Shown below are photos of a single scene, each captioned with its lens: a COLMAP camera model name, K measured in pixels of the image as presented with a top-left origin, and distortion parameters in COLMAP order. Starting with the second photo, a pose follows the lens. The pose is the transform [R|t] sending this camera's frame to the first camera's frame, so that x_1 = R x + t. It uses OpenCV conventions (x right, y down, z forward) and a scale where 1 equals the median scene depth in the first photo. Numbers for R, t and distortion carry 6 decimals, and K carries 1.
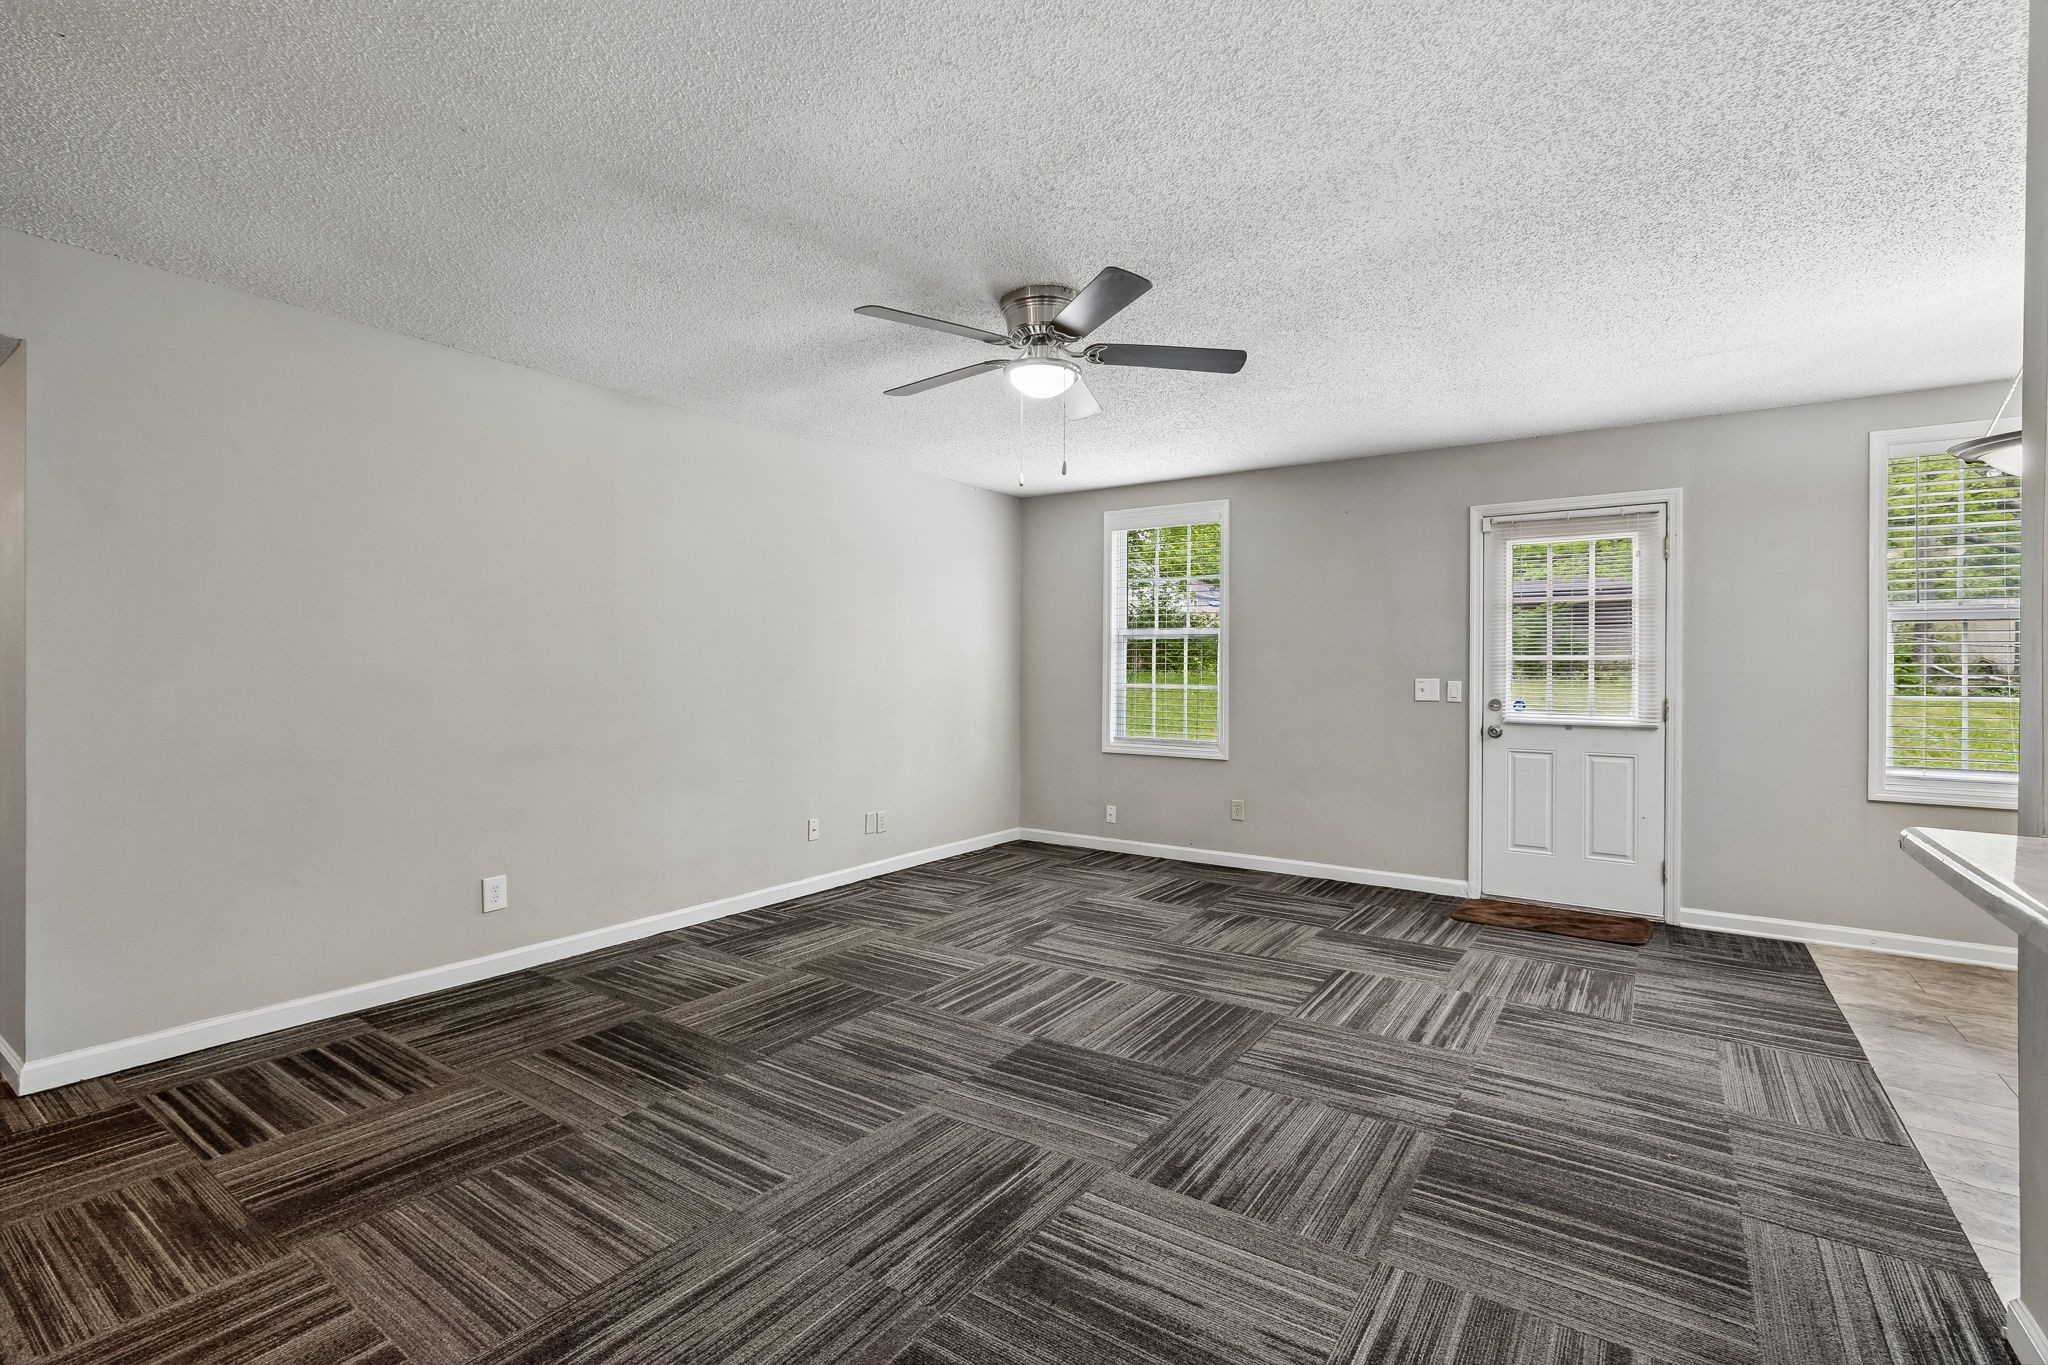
lens RADIAL K [[924.5, 0, 1023.9], [0, 924.5, 663.7], [0, 0, 1]] dist [-0.003476, -0.000014]
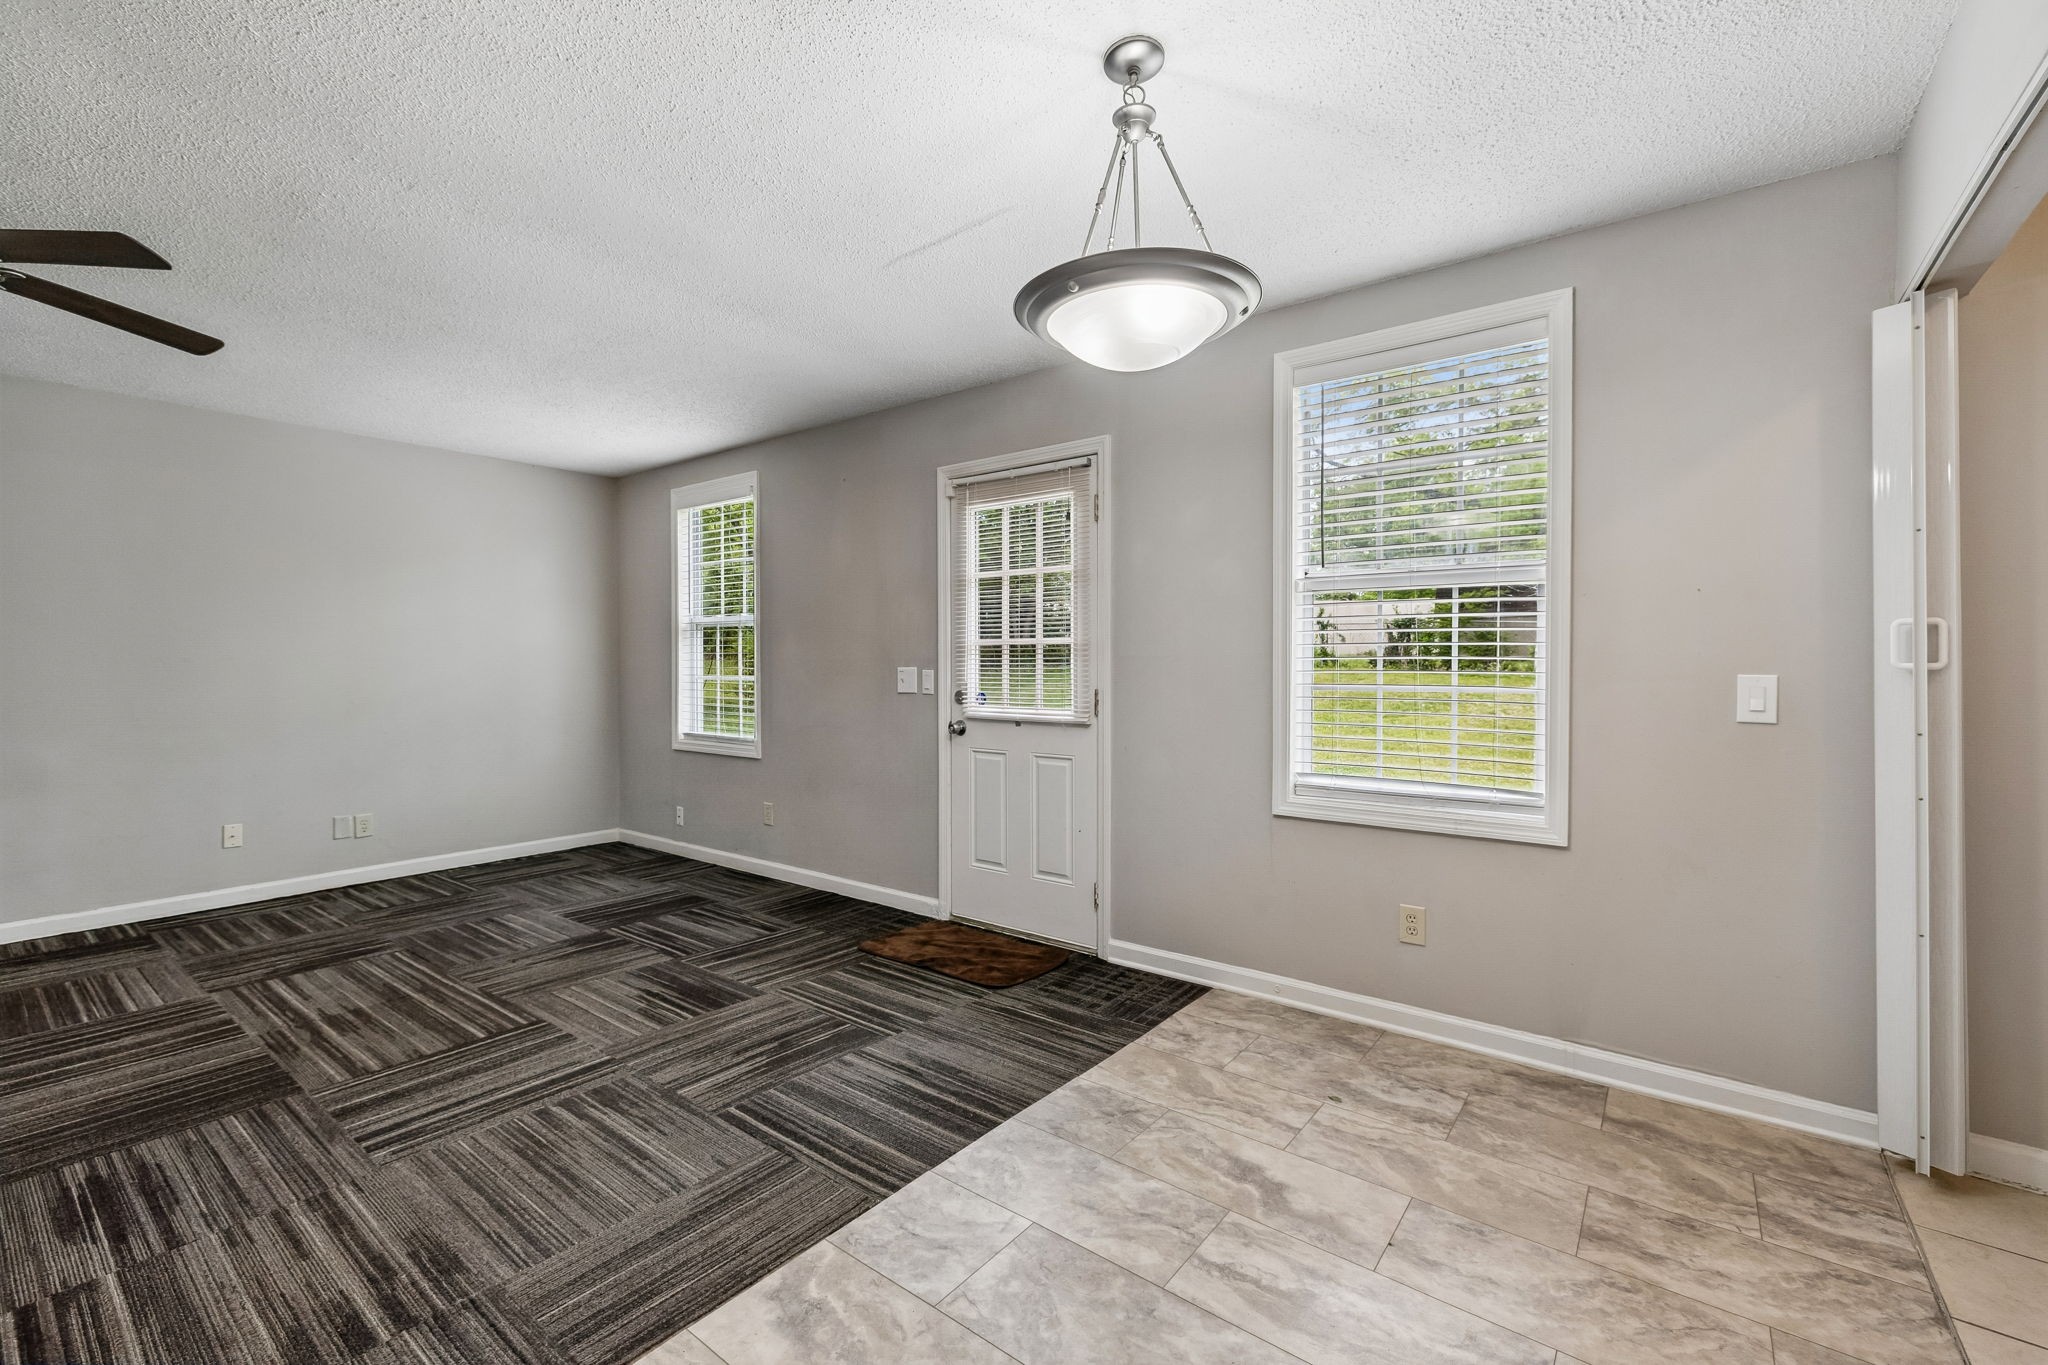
lens RADIAL K [[862.5, 0, 1018.5], [0, 862.5, 672.9], [0, 0, 1]] dist [0.001402, 0.000264]
pose [[0.998507, -0.004126, -0.054465, 0.892929], [0.004945, 0.999877, 0.014900, 0.014576], [0.054397, -0.015147, 0.998404, 0.289562]]
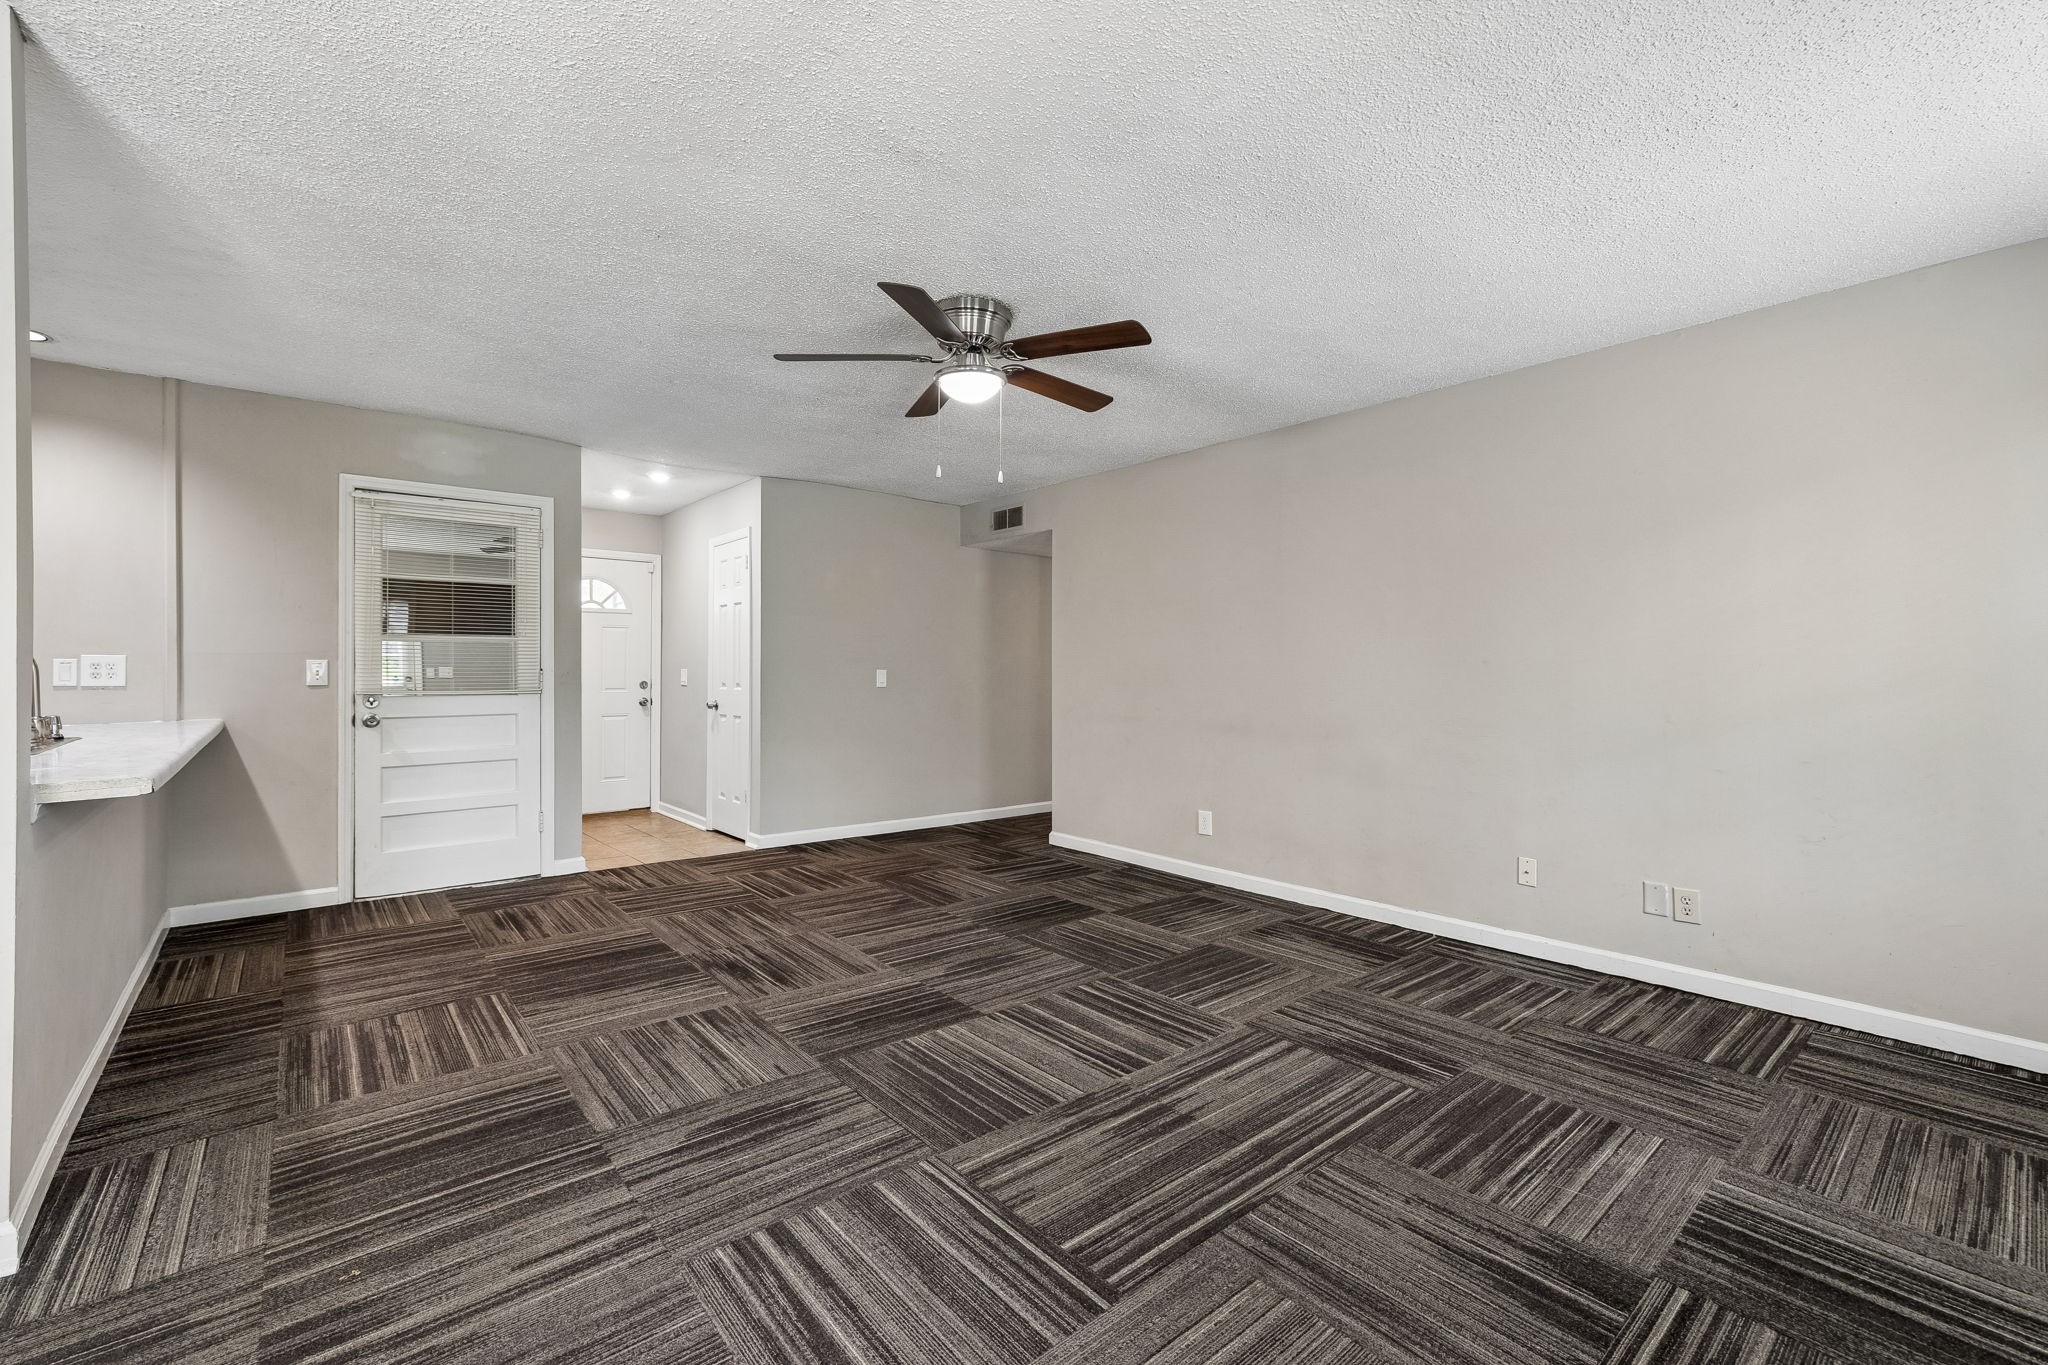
lens RADIAL K [[859.1, 0, 1025.5], [0, 859.1, 668.1], [0, 0, 1]] dist [-0.000497, 0.000271]
pose [[-0.261910, -0.007983, -0.965059, 0.850336], [0.005621, 0.999936, -0.009797, 0.023770], [0.965076, -0.007990, -0.261849, 1.181431]]
